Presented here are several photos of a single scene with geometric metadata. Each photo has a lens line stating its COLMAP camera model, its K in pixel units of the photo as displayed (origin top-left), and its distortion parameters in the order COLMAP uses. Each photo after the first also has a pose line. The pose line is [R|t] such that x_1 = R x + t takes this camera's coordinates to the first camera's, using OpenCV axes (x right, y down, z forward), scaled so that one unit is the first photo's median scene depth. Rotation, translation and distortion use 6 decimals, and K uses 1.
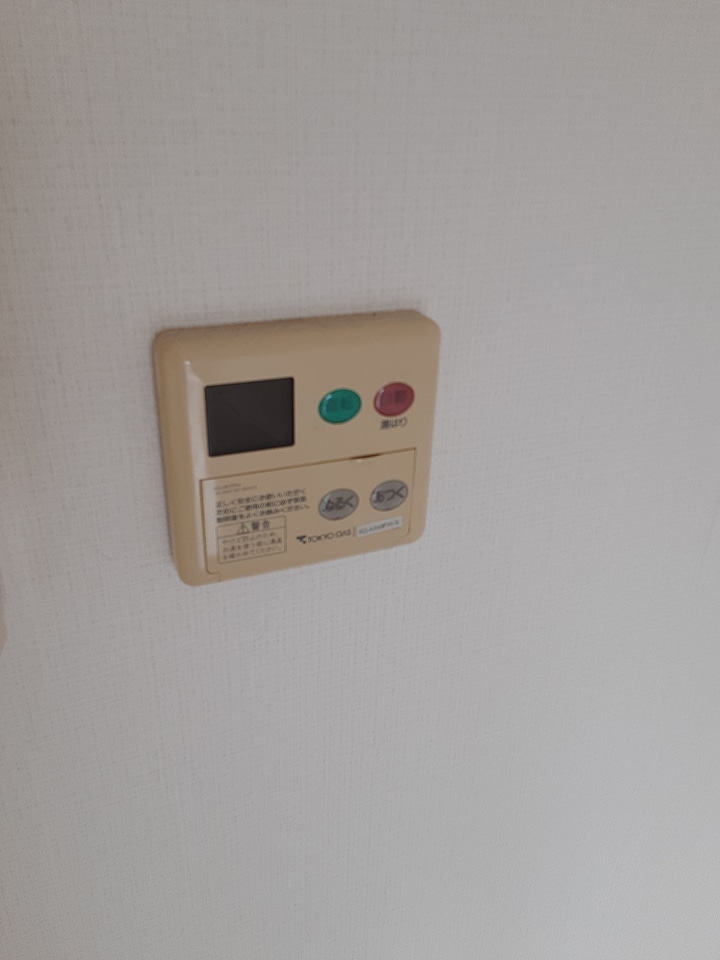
lens RADIAL K [[779.2, 0, 357.4], [0, 779.2, 478.1], [0, 0, 1]] dist [0.132831, -0.216726]
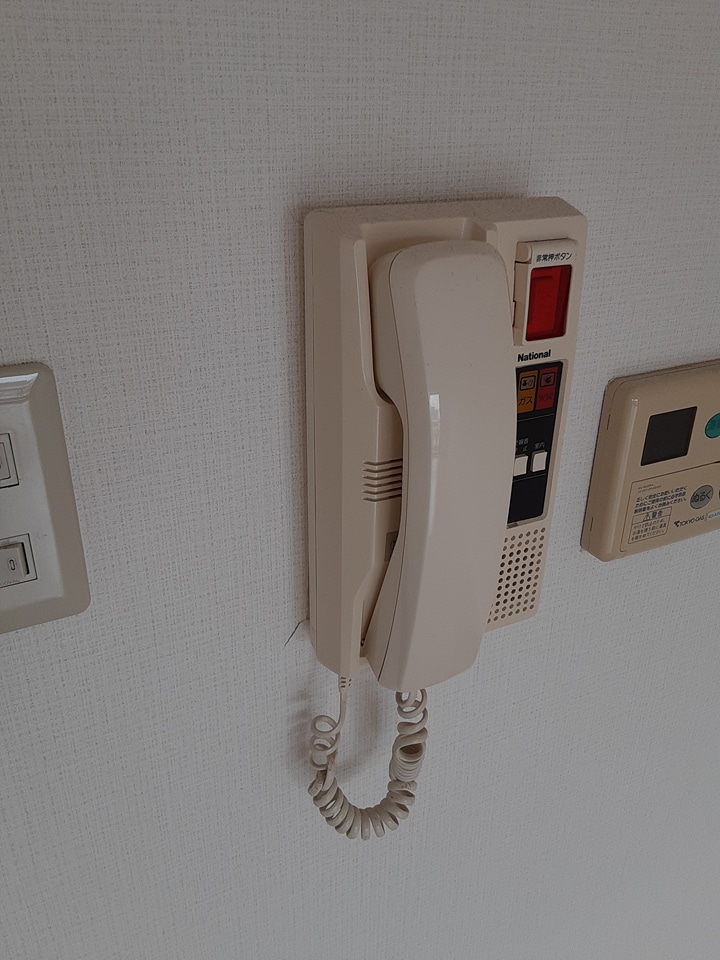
lens RADIAL K [[779.2, 0, 357.4], [0, 779.2, 478.1], [0, 0, 1]] dist [0.132831, -0.216726]
pose [[0.995447, -0.054019, 0.078530, -0.760032], [0.056462, 0.997977, -0.029232, 0.007546], [-0.076792, 0.033533, 0.996483, -0.357185]]
